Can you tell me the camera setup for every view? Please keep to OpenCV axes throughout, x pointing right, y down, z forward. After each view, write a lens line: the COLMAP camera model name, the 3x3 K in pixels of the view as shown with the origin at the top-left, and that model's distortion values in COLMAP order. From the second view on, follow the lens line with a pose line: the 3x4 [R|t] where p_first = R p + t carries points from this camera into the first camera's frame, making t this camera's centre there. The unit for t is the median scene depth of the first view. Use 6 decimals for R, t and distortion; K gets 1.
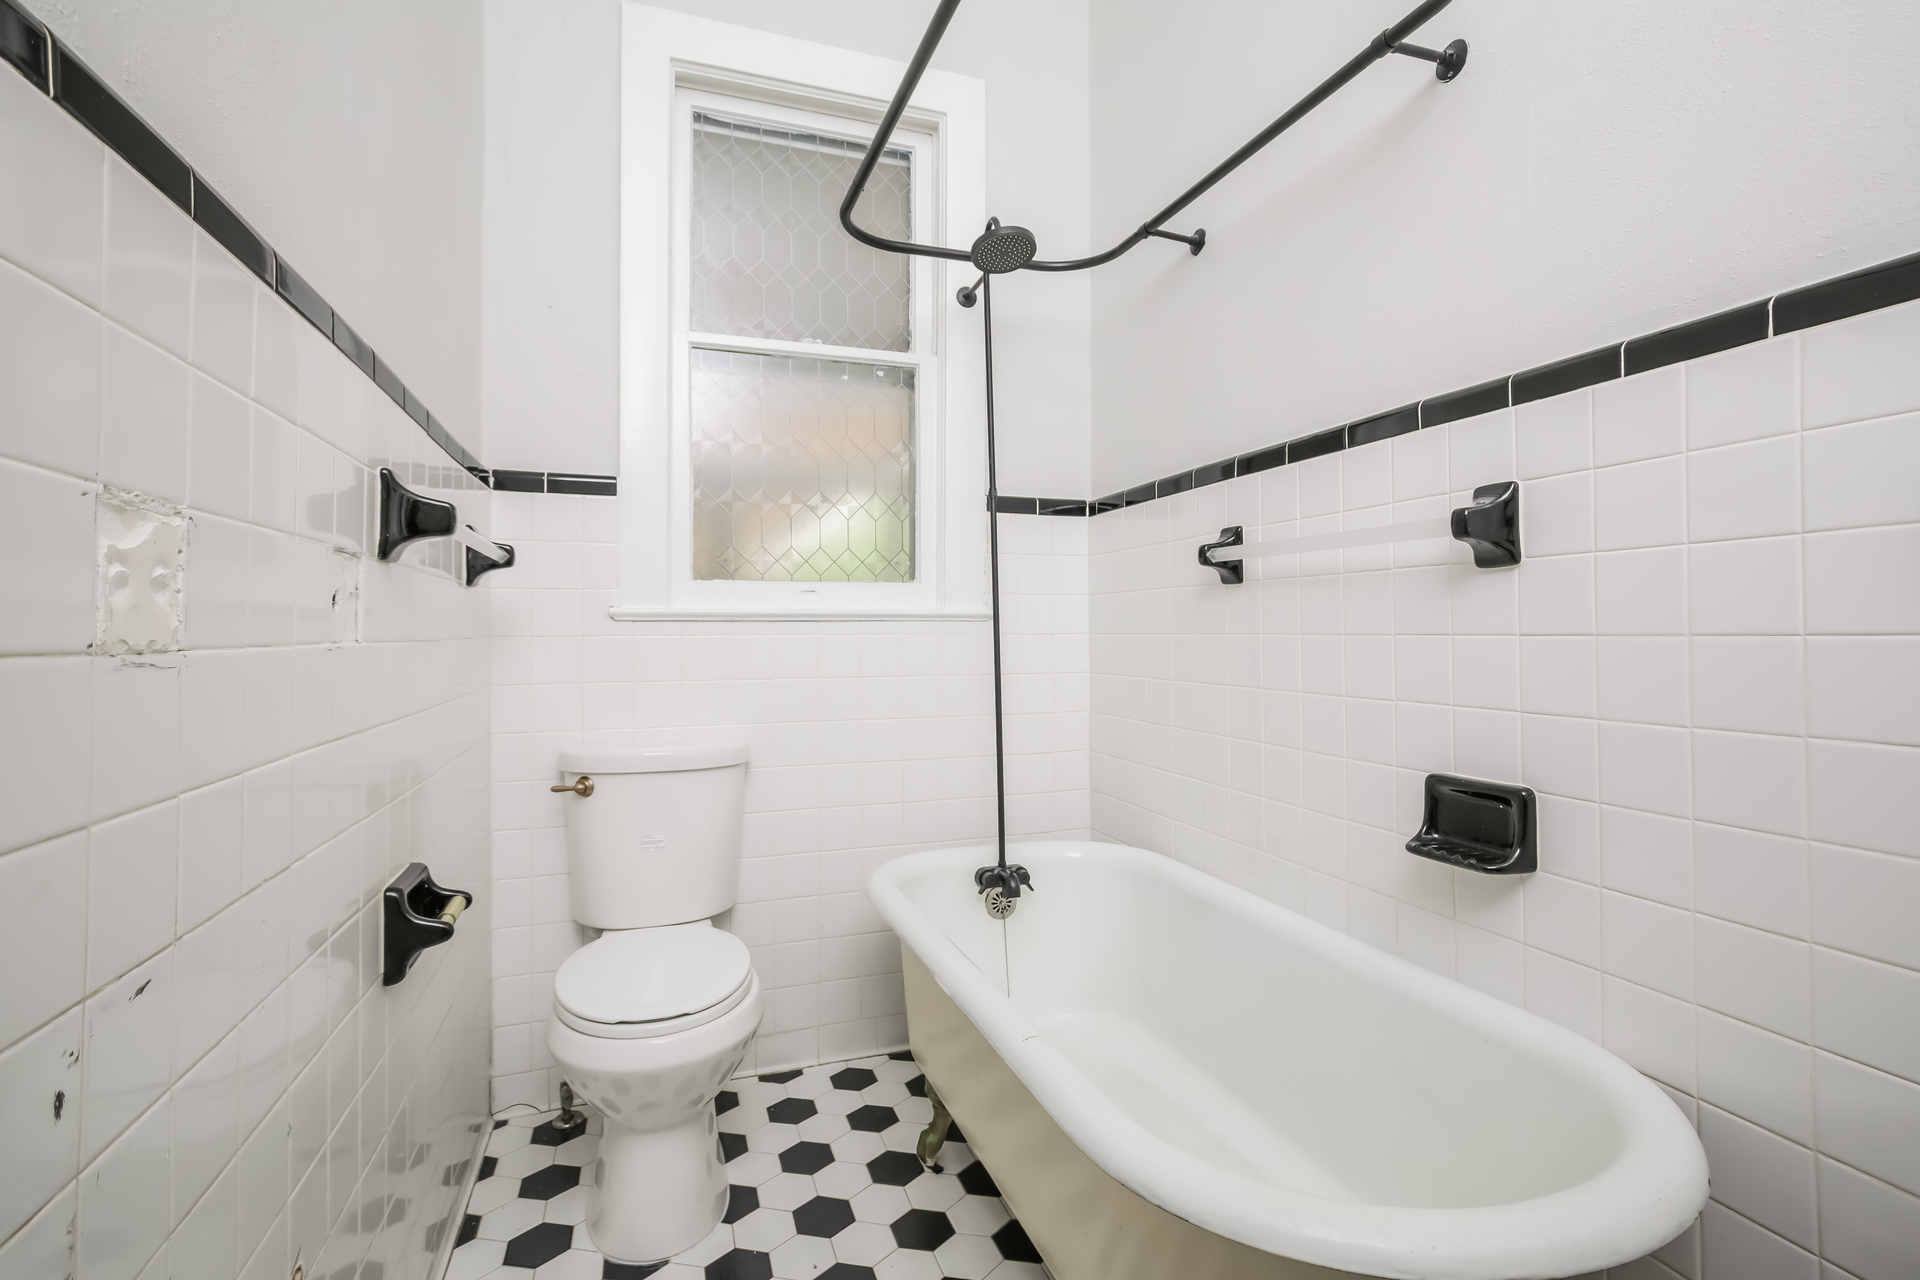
lens RADIAL K [[891.7, 0, 965.6], [0, 891.7, 624.8], [0, 0, 1]] dist [-0.004526, 0.000408]
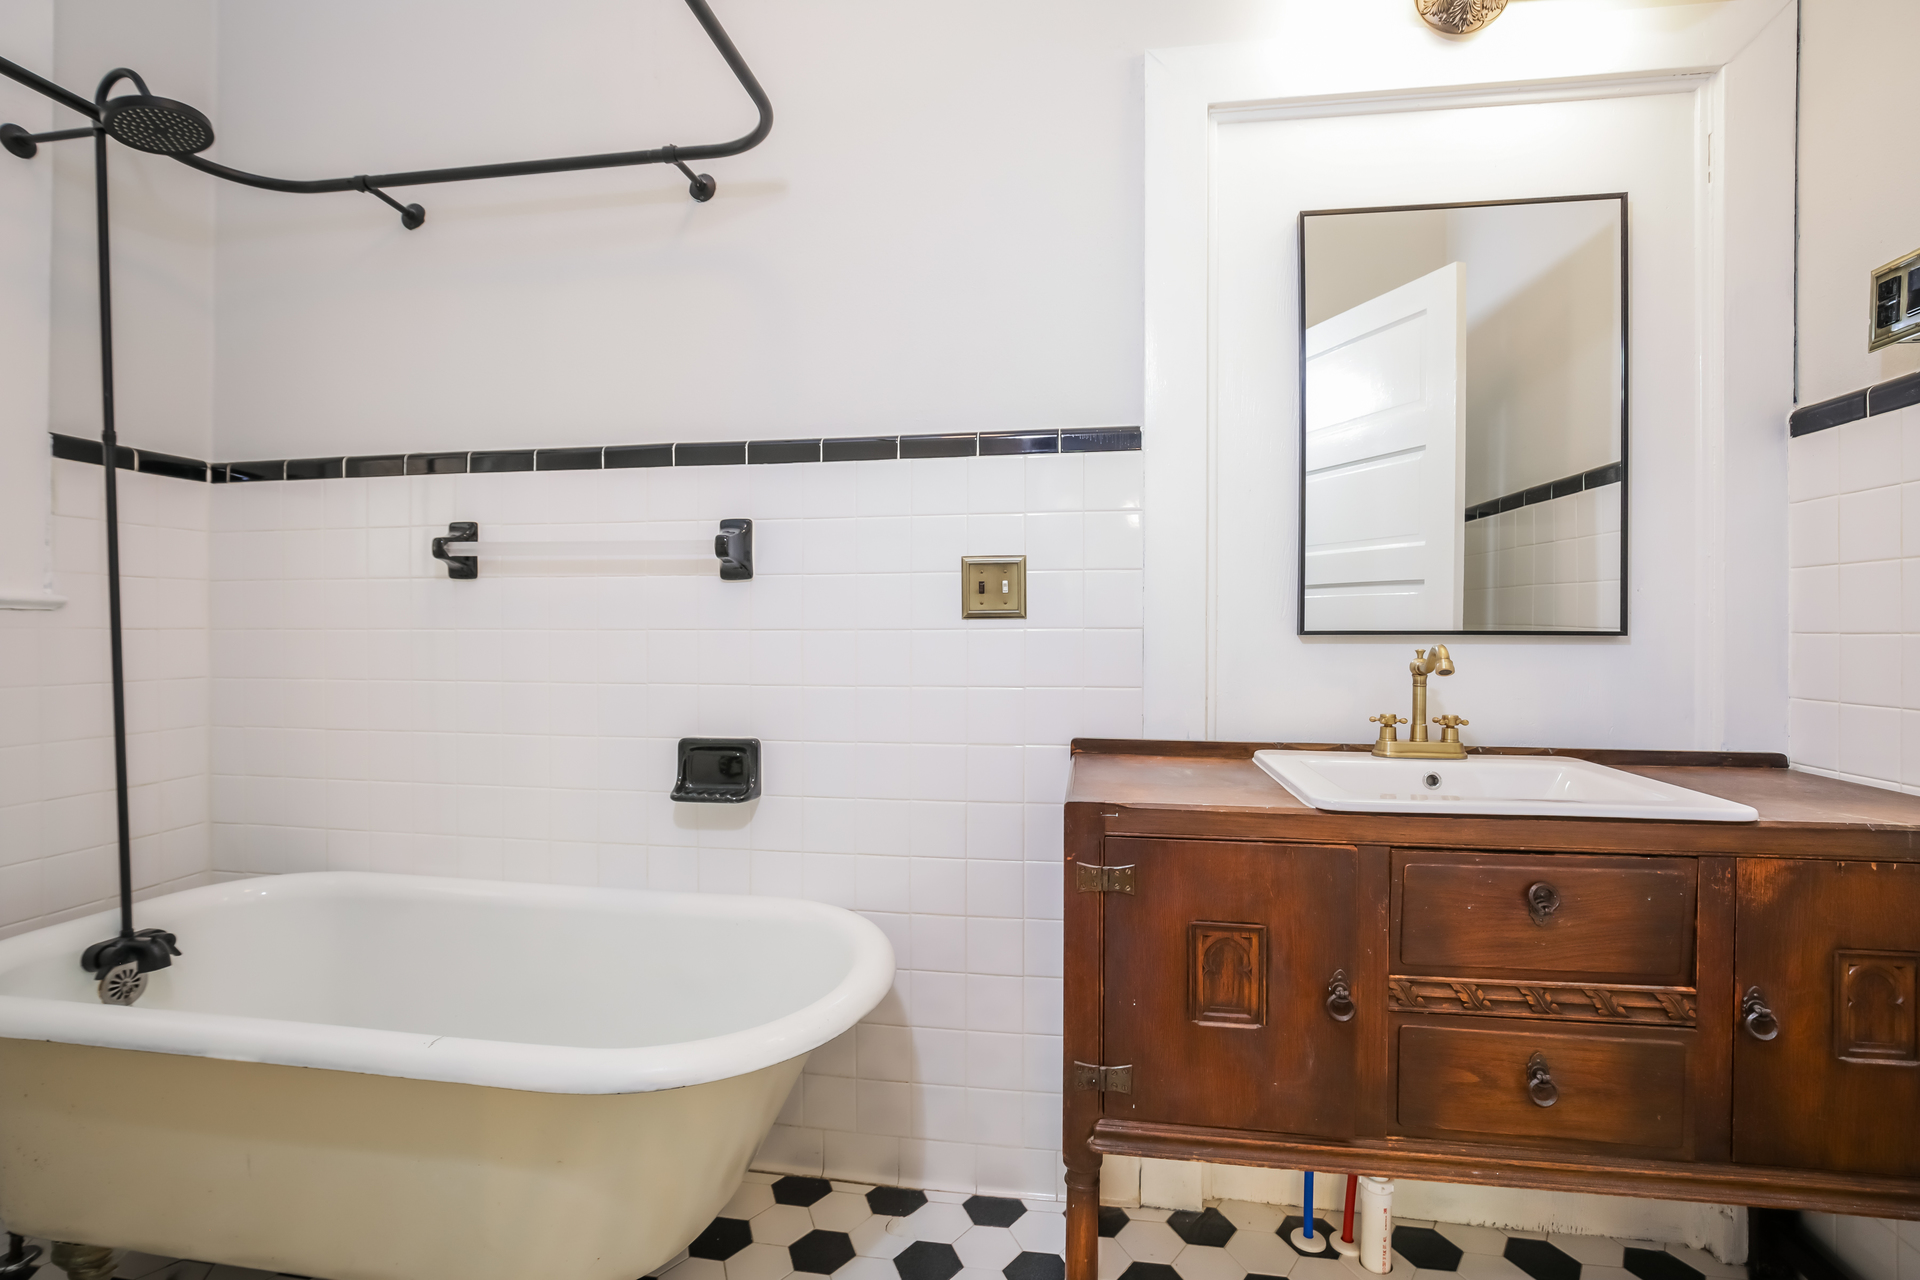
lens RADIAL K [[891.7, 0, 962.0], [0, 891.7, 643.5], [0, 0, 1]] dist [-0.004526, 0.000408]
pose [[0.481859, -0.013568, 0.876144, -0.308026], [-0.010113, 0.999727, 0.021043, 0.000080], [-0.876190, -0.019000, 0.481591, 0.022218]]
